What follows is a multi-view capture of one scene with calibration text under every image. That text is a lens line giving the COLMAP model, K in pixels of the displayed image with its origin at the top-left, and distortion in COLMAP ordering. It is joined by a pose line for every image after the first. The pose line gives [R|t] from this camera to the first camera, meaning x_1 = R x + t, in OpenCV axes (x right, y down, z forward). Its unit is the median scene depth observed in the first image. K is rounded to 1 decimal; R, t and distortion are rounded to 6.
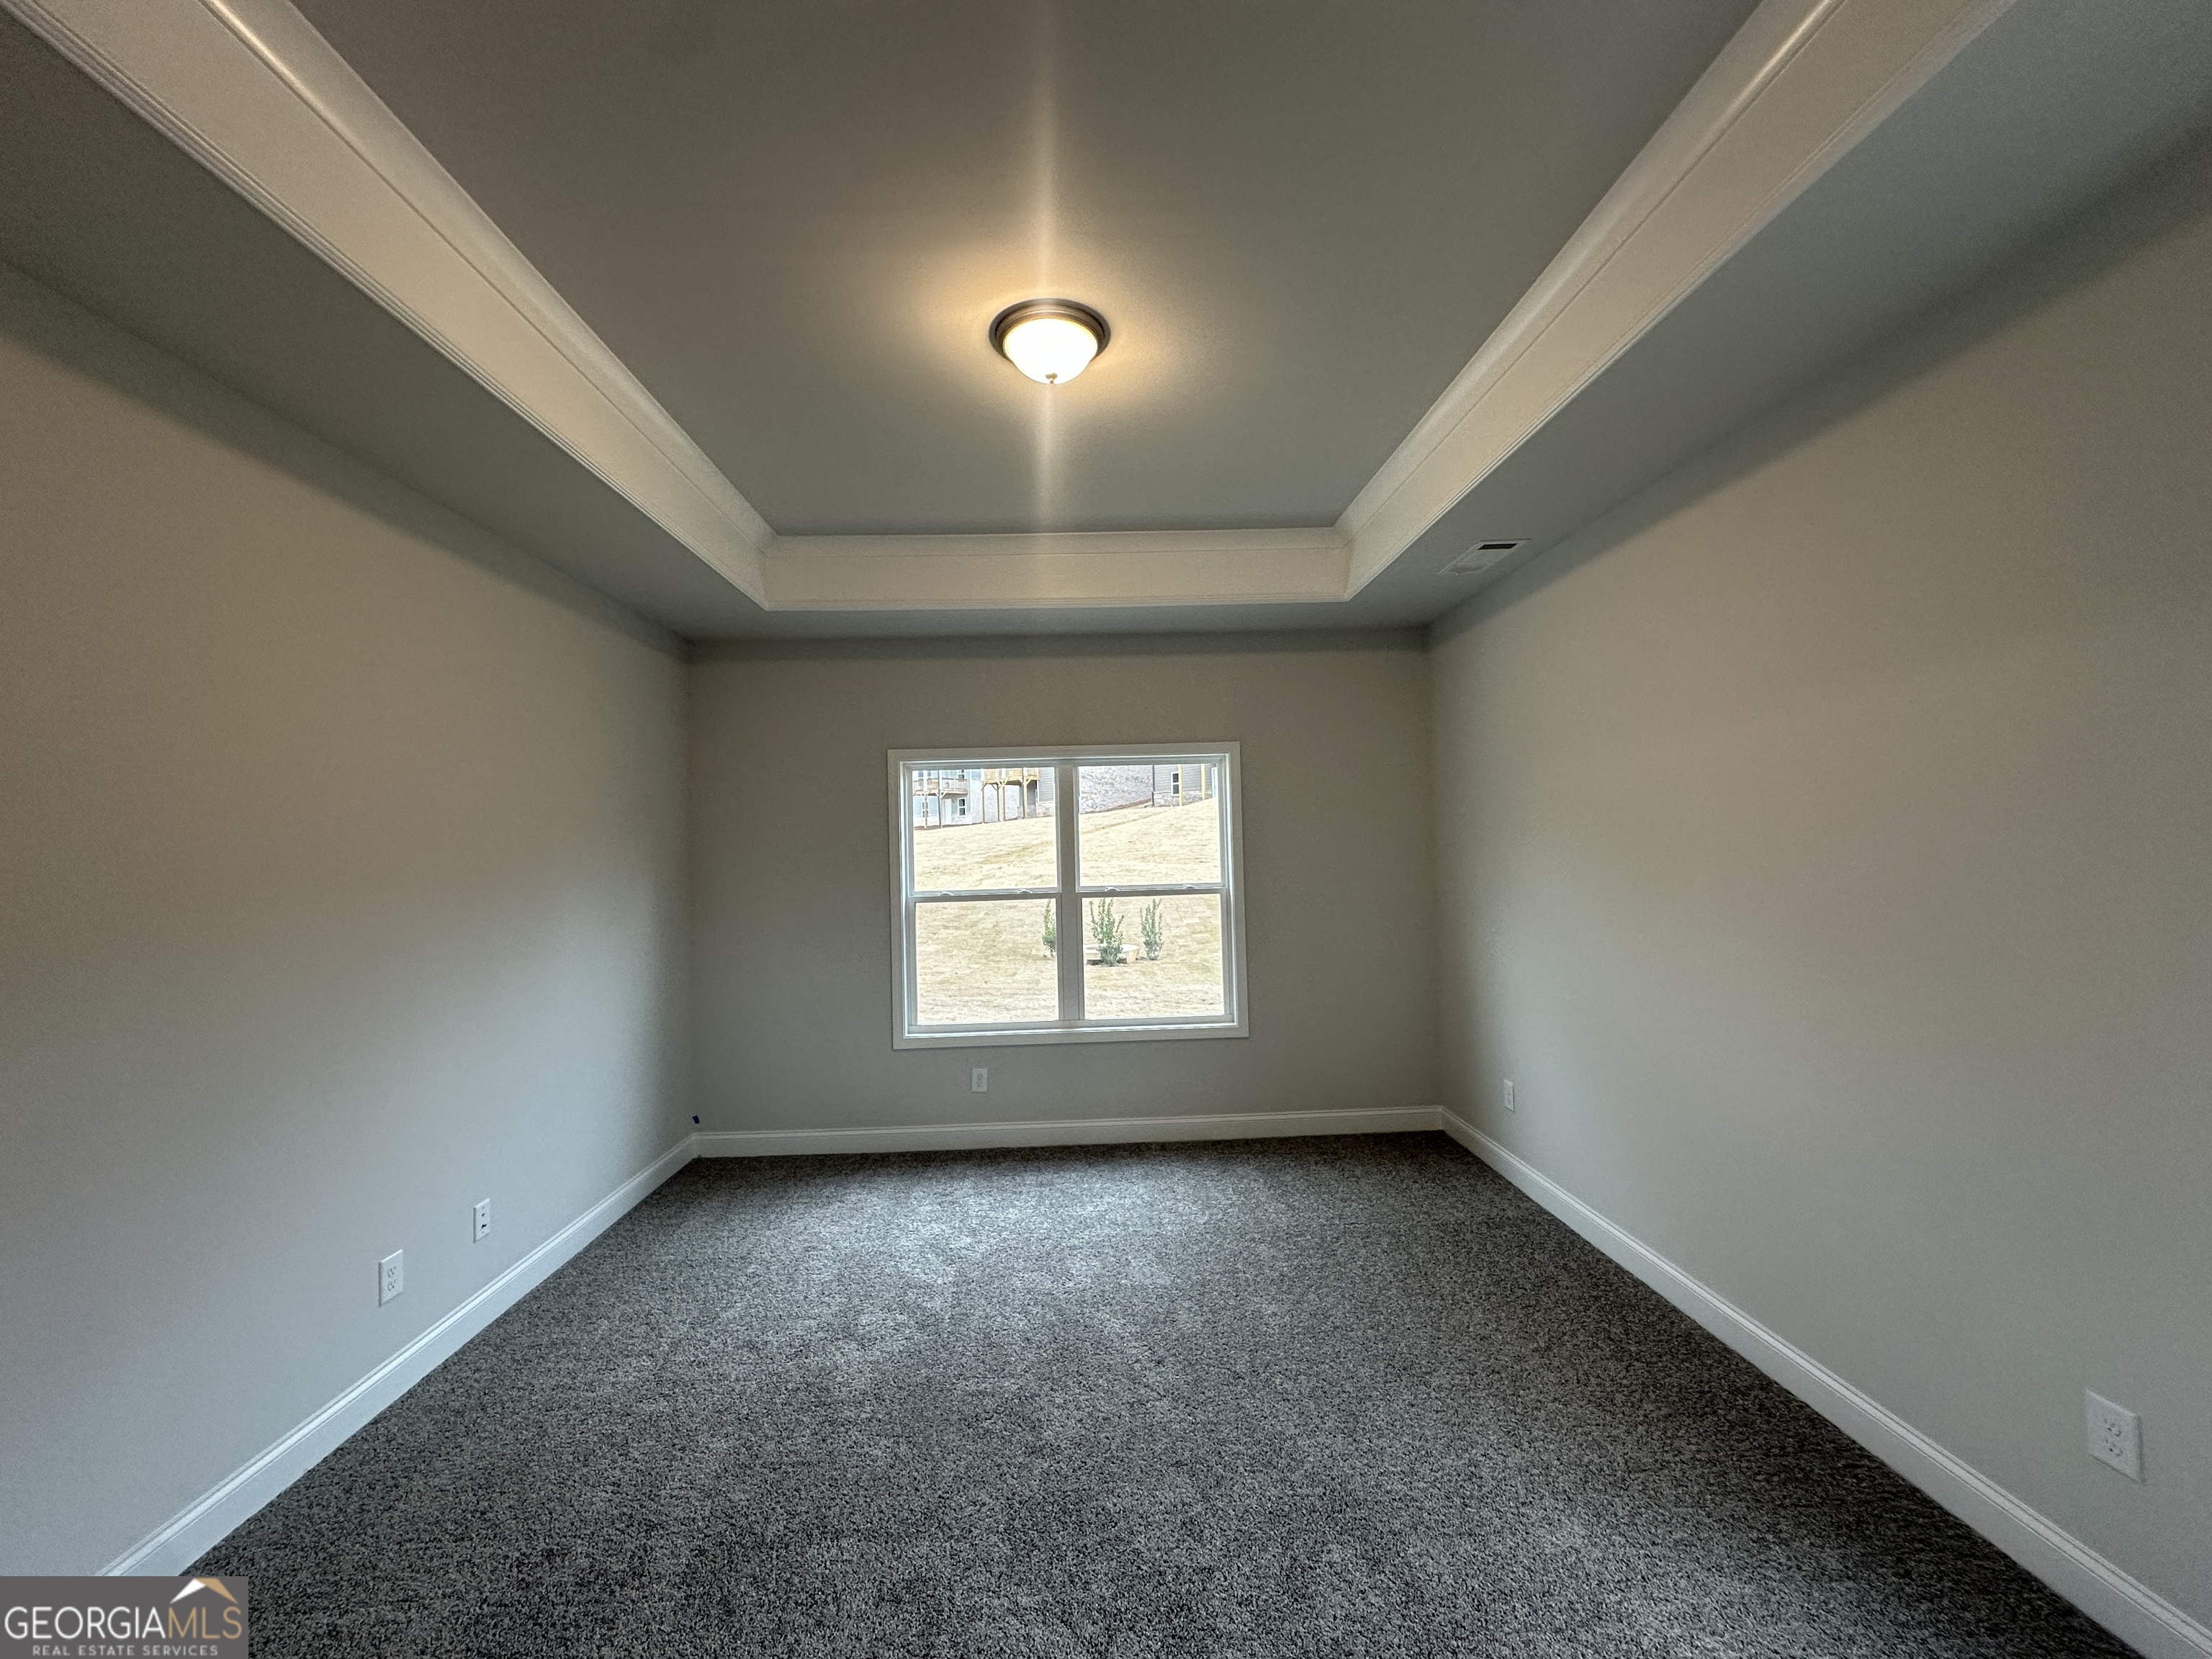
lens RADIAL K [[877.2, 0, 1098.6], [0, 877.2, 819.3], [0, 0, 1]] dist [-0.000315, 0.000613]
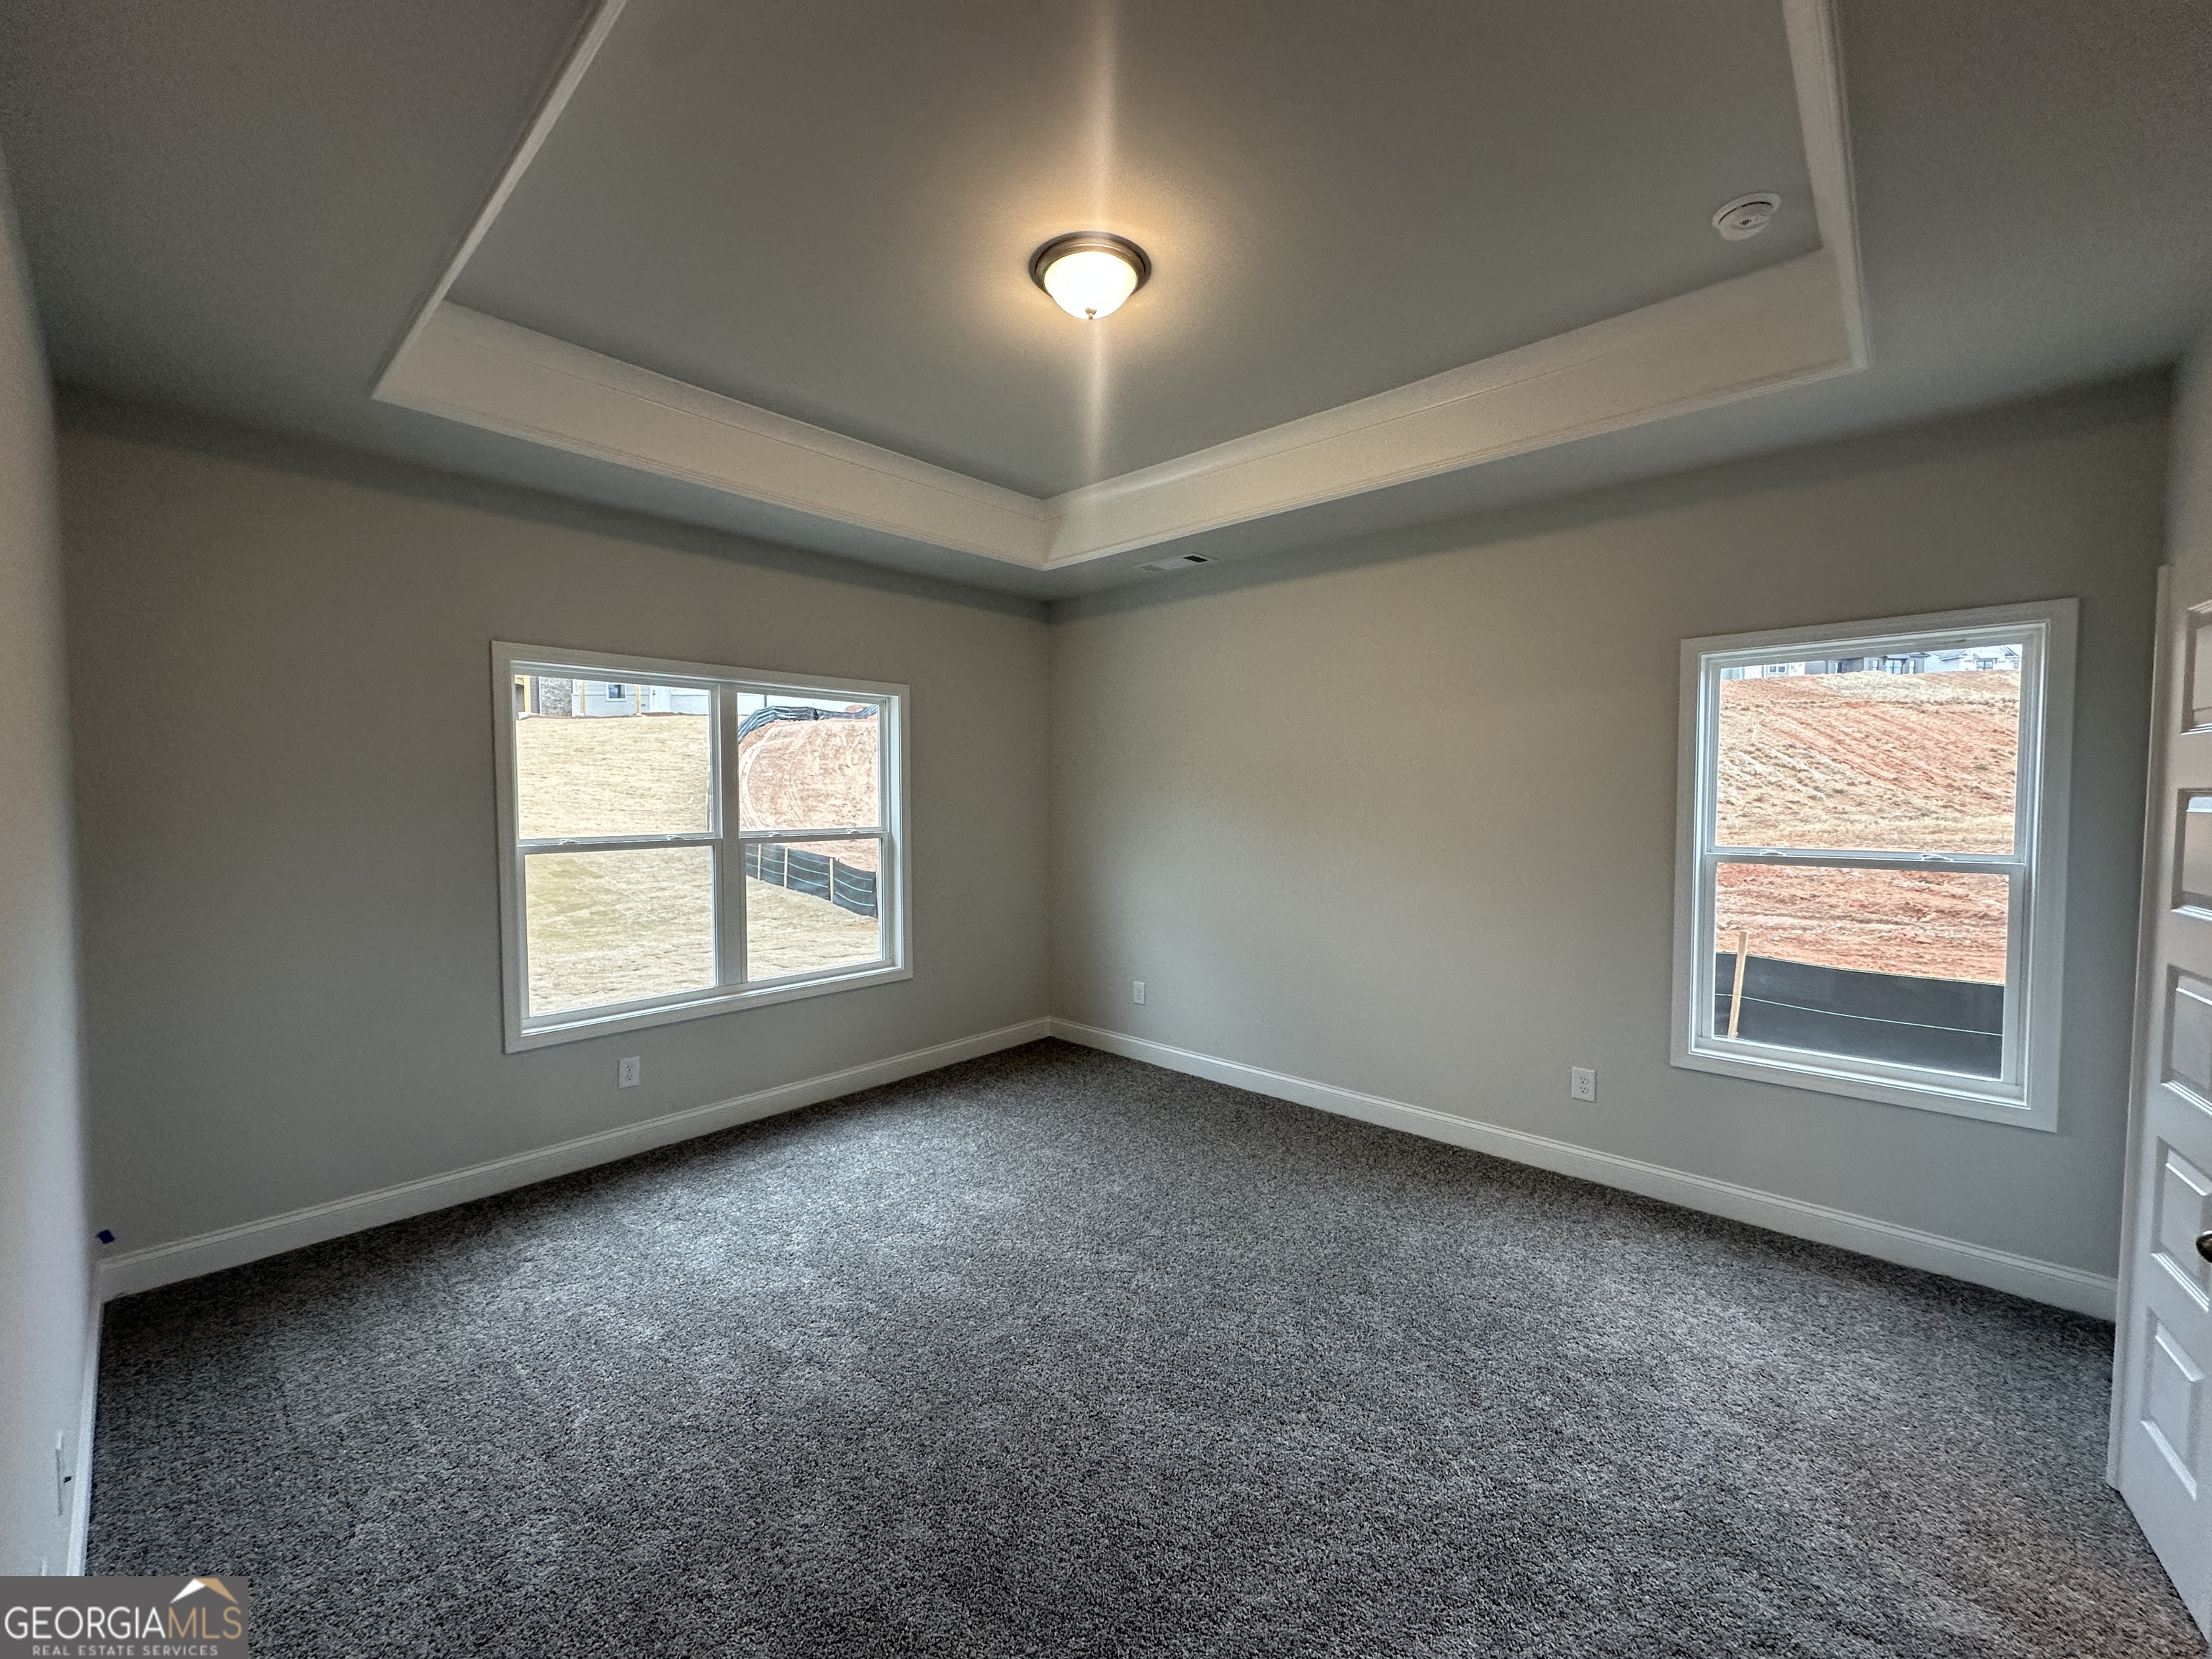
lens RADIAL K [[877.2, 0, 1086.7], [0, 877.2, 826.1], [0, 0, 1]] dist [-0.000315, 0.000613]
pose [[0.707332, -0.000746, 0.706881, -0.412918], [-0.039033, 0.998433, 0.040111, 0.024337], [-0.705803, -0.055963, 0.706194, 0.152902]]
